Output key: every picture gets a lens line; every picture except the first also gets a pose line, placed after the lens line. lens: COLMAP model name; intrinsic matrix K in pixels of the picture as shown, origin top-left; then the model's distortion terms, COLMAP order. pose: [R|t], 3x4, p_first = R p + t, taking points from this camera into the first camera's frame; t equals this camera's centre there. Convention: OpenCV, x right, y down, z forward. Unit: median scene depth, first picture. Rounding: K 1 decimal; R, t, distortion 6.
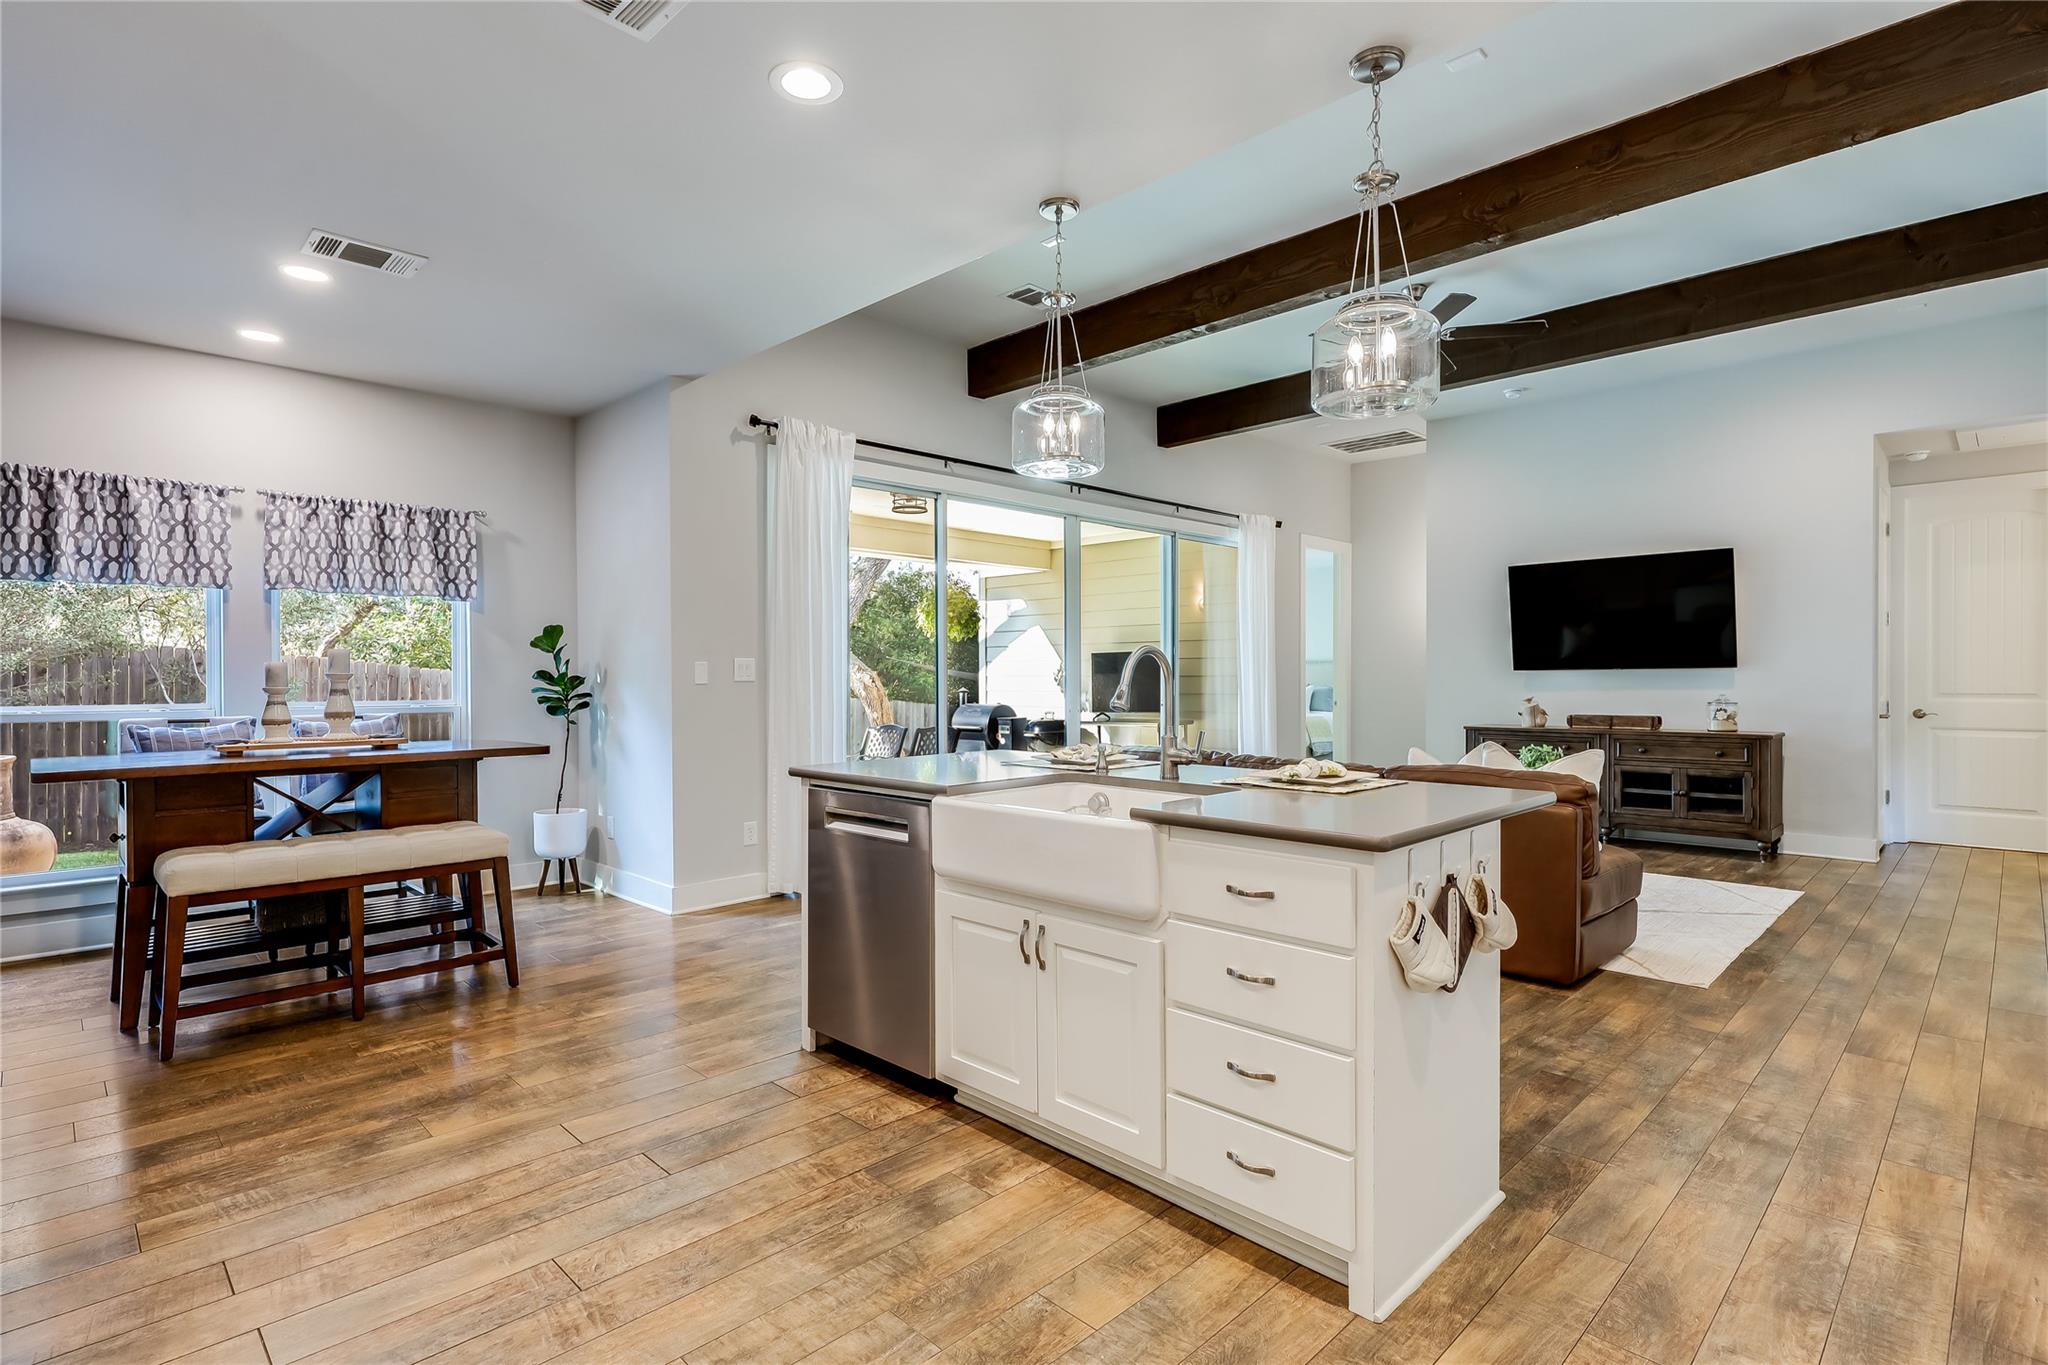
lens RADIAL K [[997.3, 0, 1013.5], [0, 997.3, 685.5], [0, 0, 1]] dist [-0.001593, 0.000422]
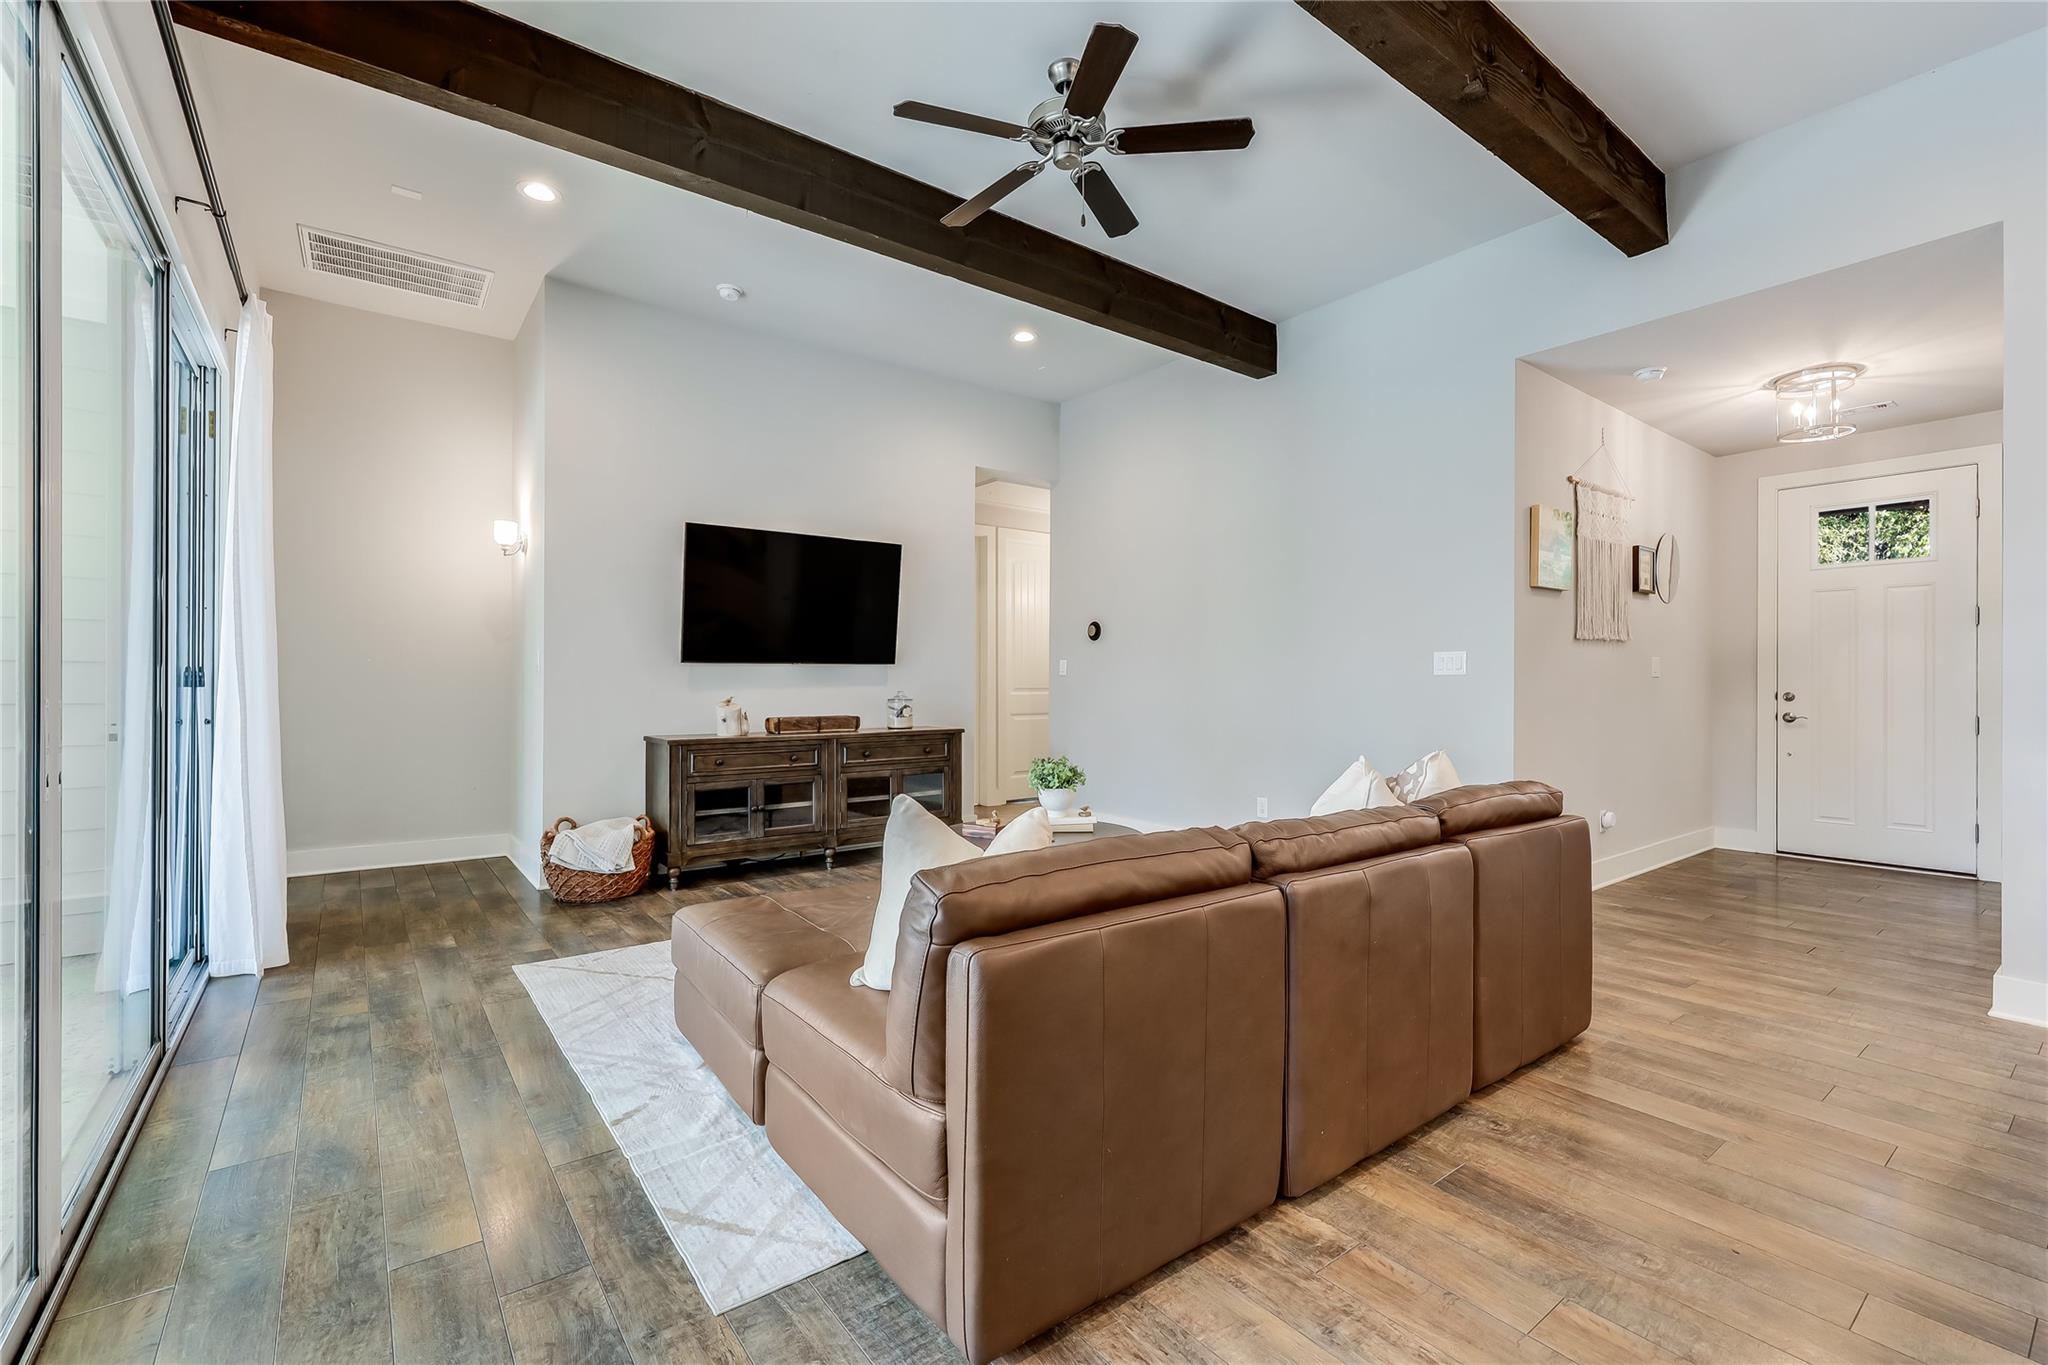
lens RADIAL K [[883.5, 0, 1025.1], [0, 883.5, 682.0], [0, 0, 1]] dist [0.001690, 0.000361]
pose [[0.130916, 0.001654, 0.991392, -0.235957], [0.005189, 0.999984, -0.002354, 0.004381], [-0.991380, 0.005452, 0.130905, 1.281002]]
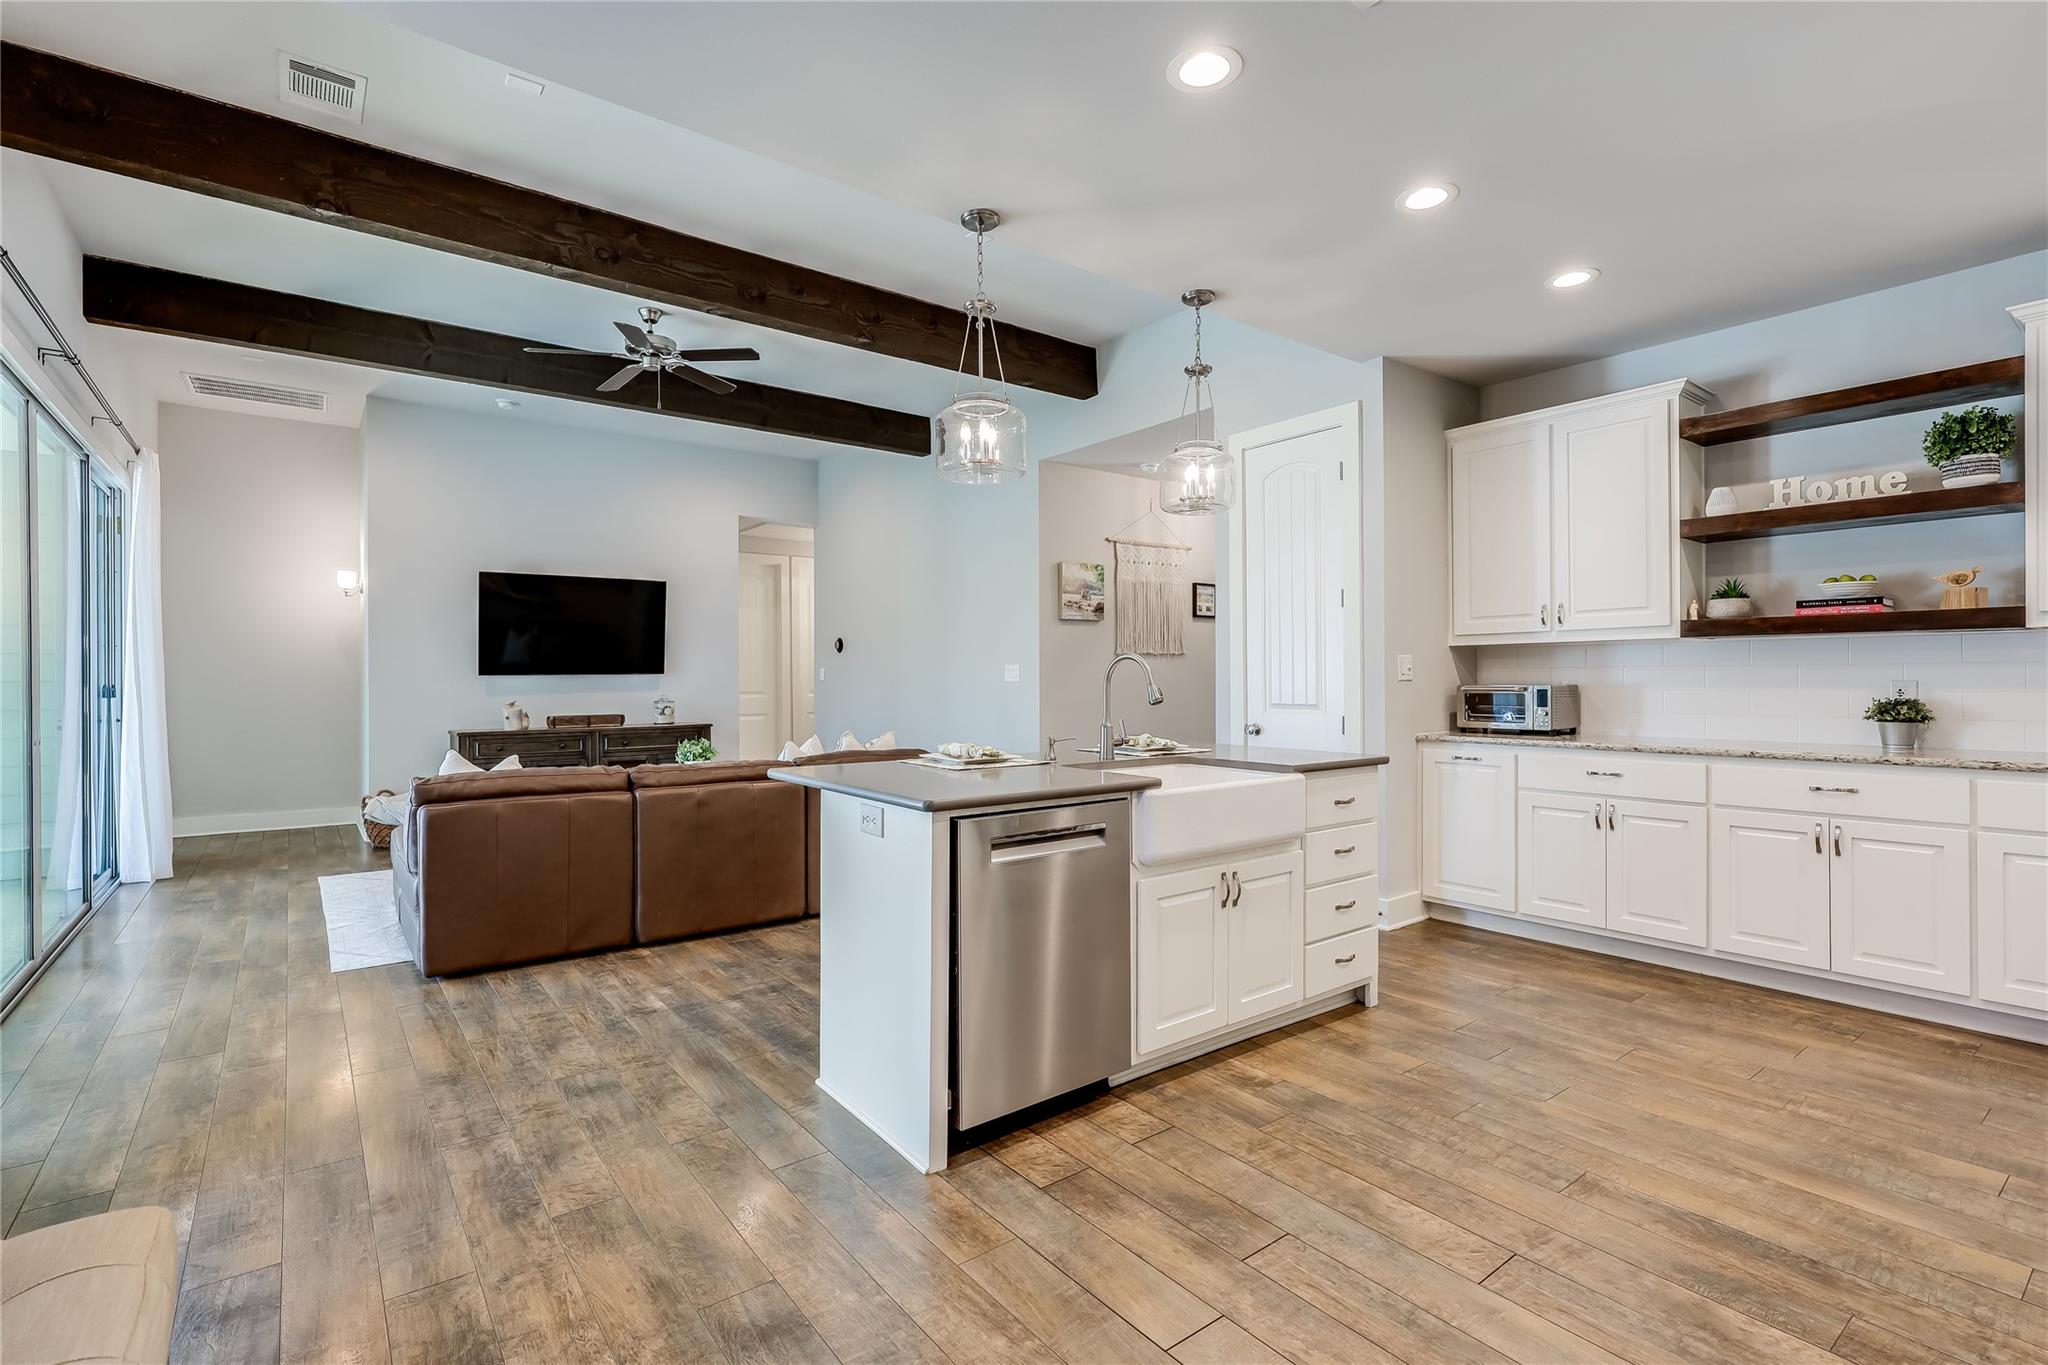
lens RADIAL K [[937.6, 0, 1019.8], [0, 937.6, 683.0], [0, 0, 1]] dist [0.003488, 0.000126]
pose [[0.124623, -0.002978, 0.992200, -0.714503], [0.012461, 0.999921, 0.001436, -0.004167], [-0.992126, 0.012185, 0.124651, 0.666969]]
